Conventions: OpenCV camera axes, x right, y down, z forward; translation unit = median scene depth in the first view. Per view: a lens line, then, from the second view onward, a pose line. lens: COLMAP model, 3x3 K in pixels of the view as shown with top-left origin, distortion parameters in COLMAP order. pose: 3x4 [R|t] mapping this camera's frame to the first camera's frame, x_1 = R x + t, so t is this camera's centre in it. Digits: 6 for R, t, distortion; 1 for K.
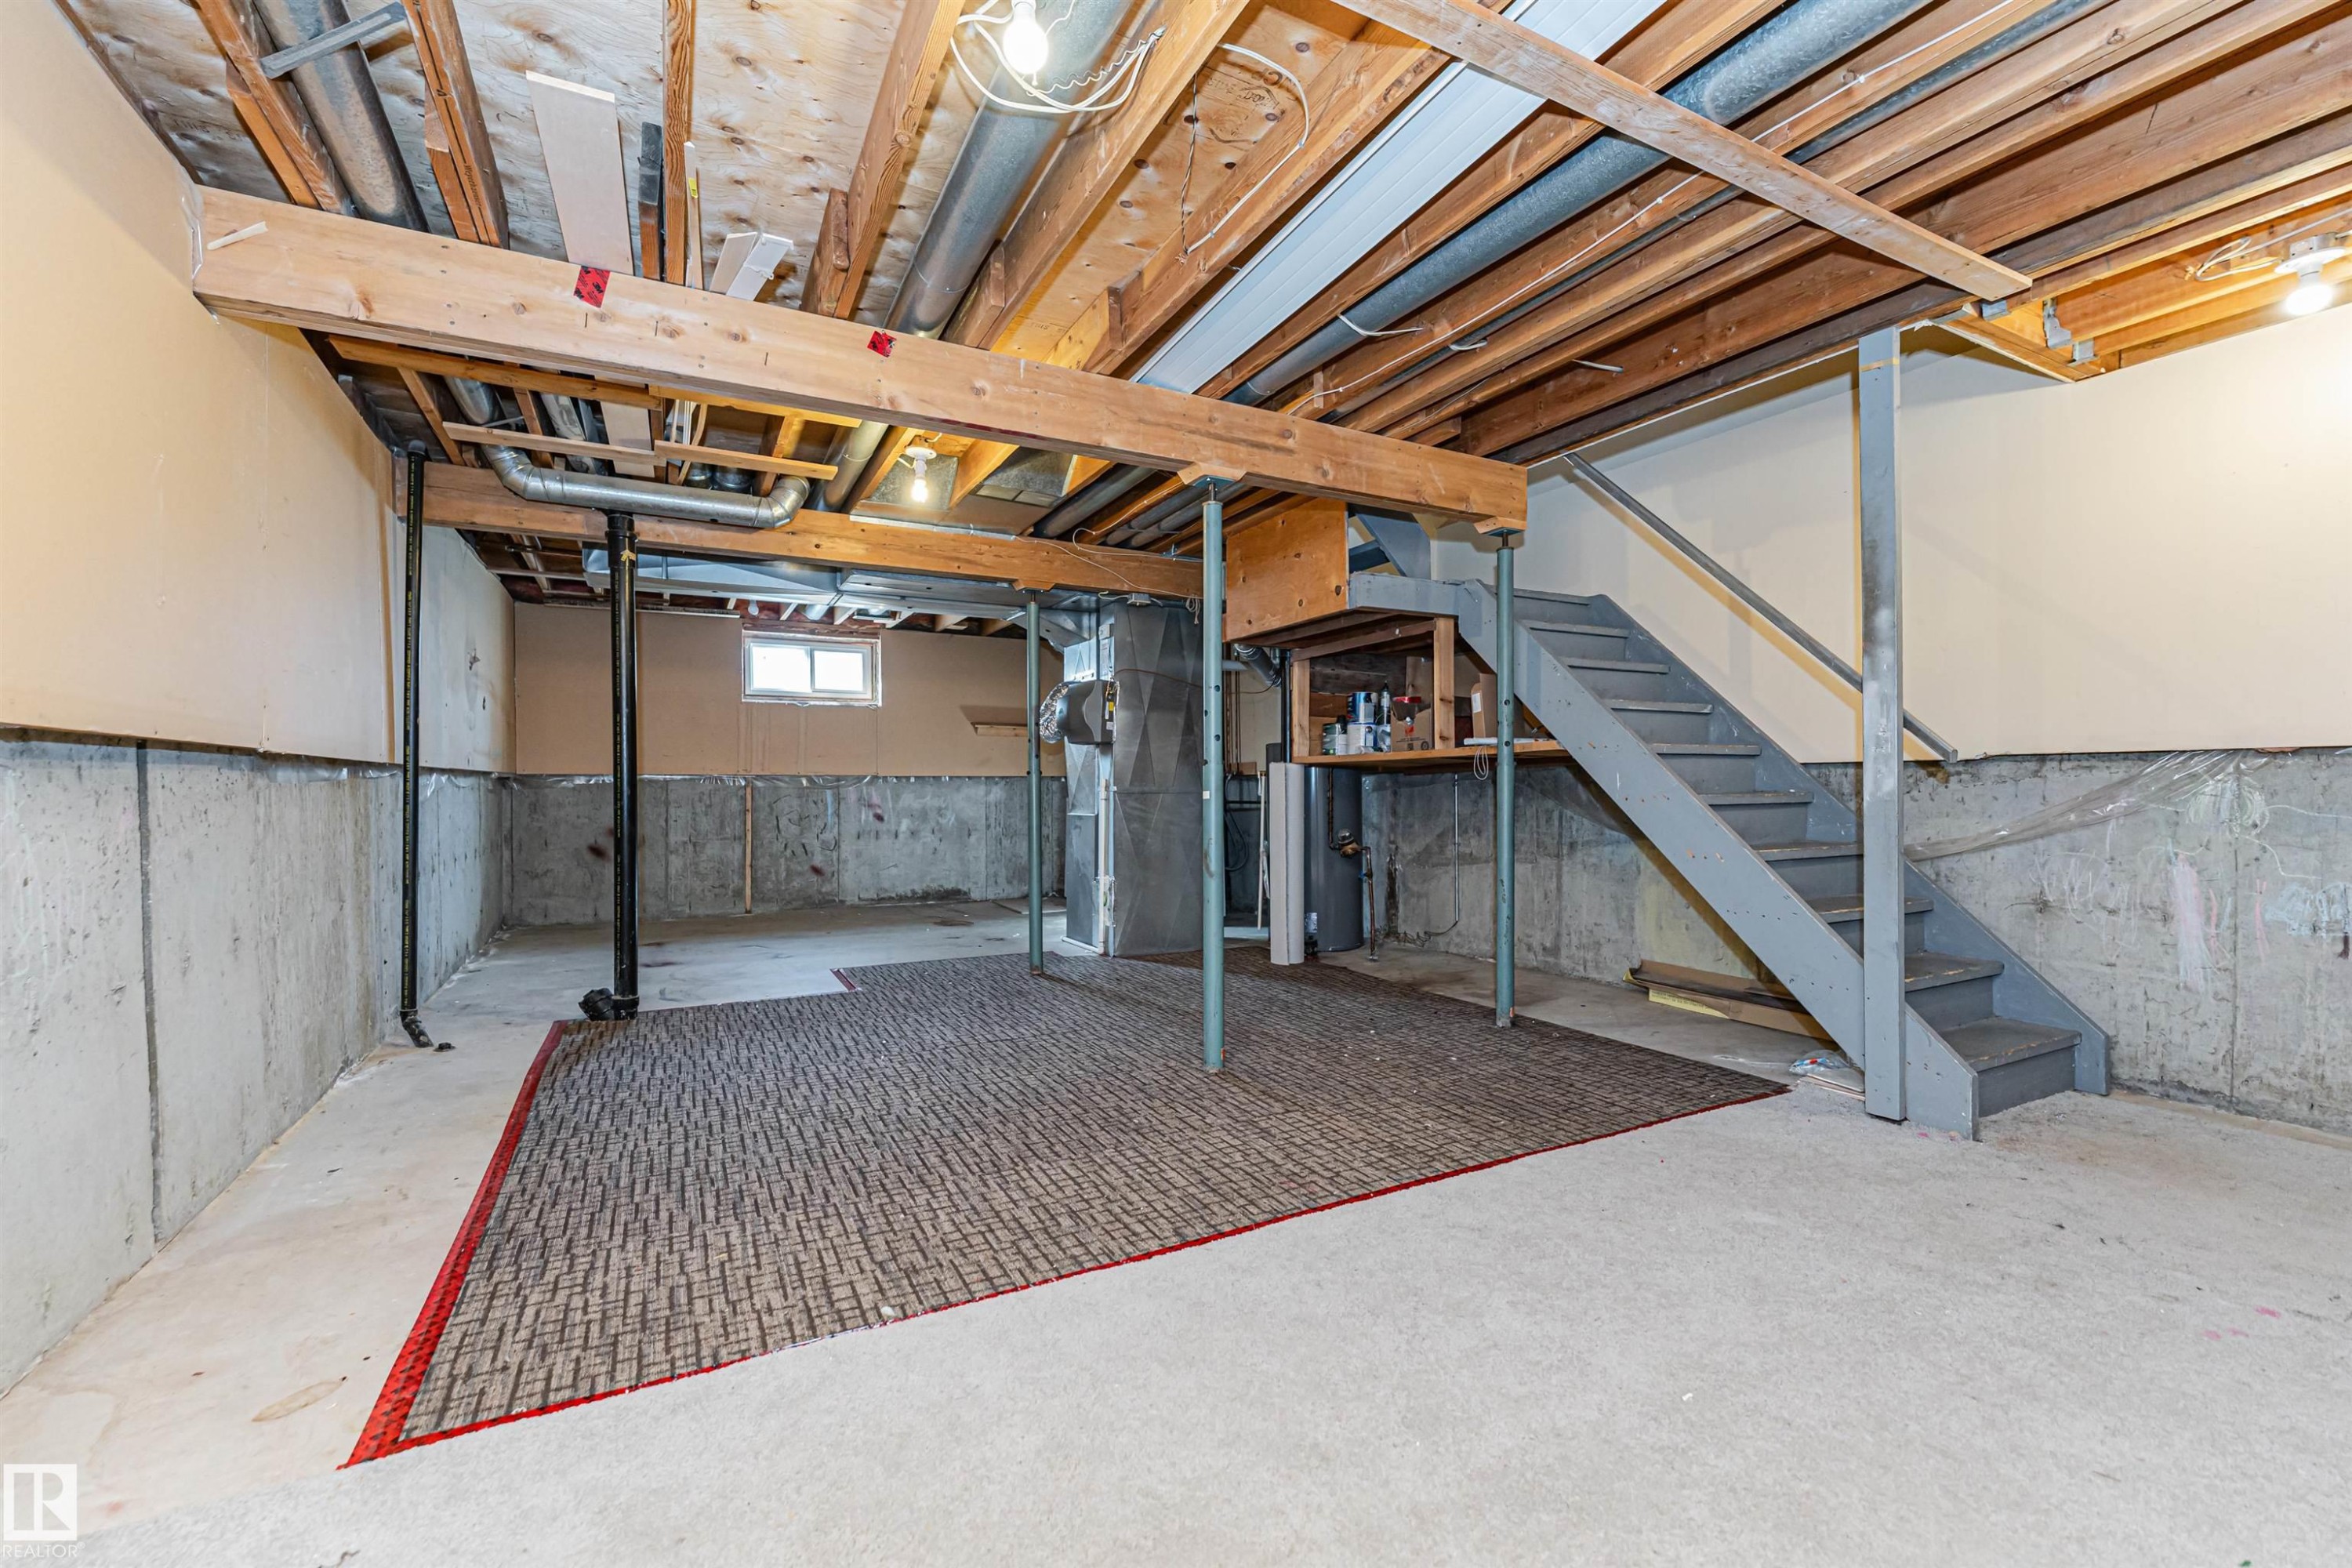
lens RADIAL K [[959.0, 0, 1143.1], [0, 959.0, 782.8], [0, 0, 1]] dist [0.000182, -0.000197]
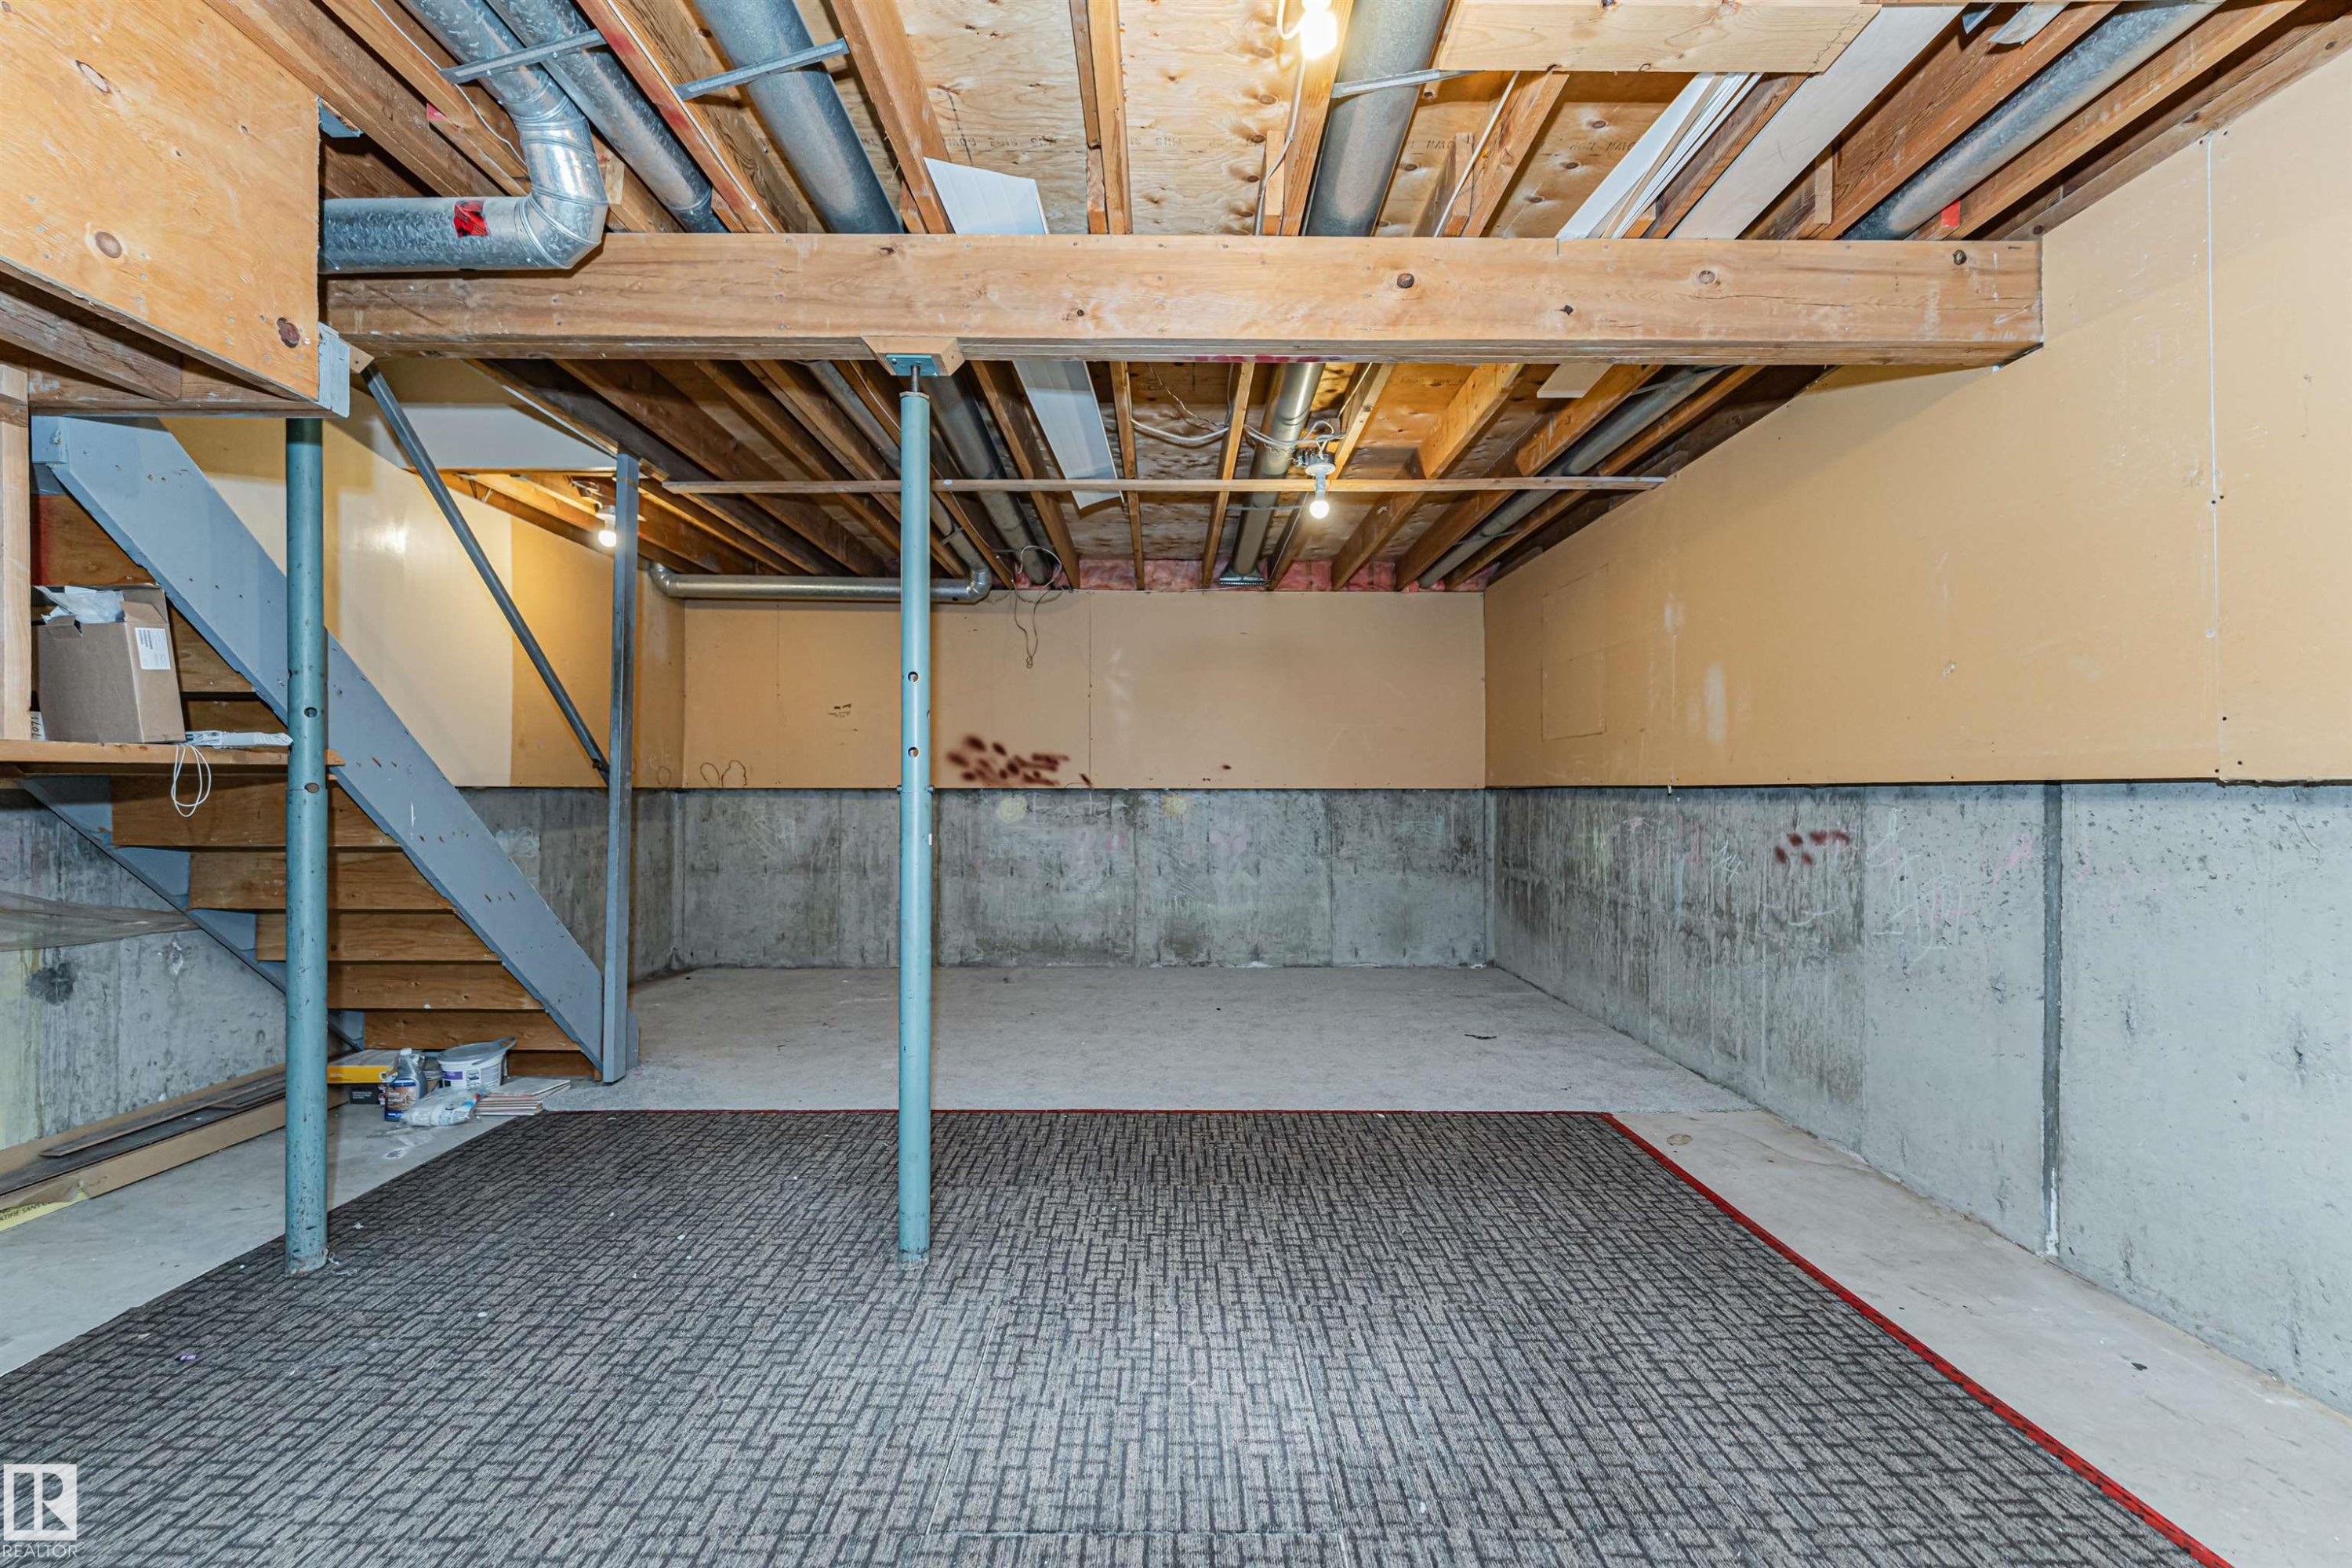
lens RADIAL K [[959.0, 0, 1143.1], [0, 959.0, 782.8], [0, 0, 1]] dist [0.000182, -0.000197]
pose [[-0.887678, 0.006721, 0.460416, -0.475489], [0.000963, 0.999918, -0.012739, -0.035876], [-0.460464, -0.010865, -0.887612, 1.901608]]
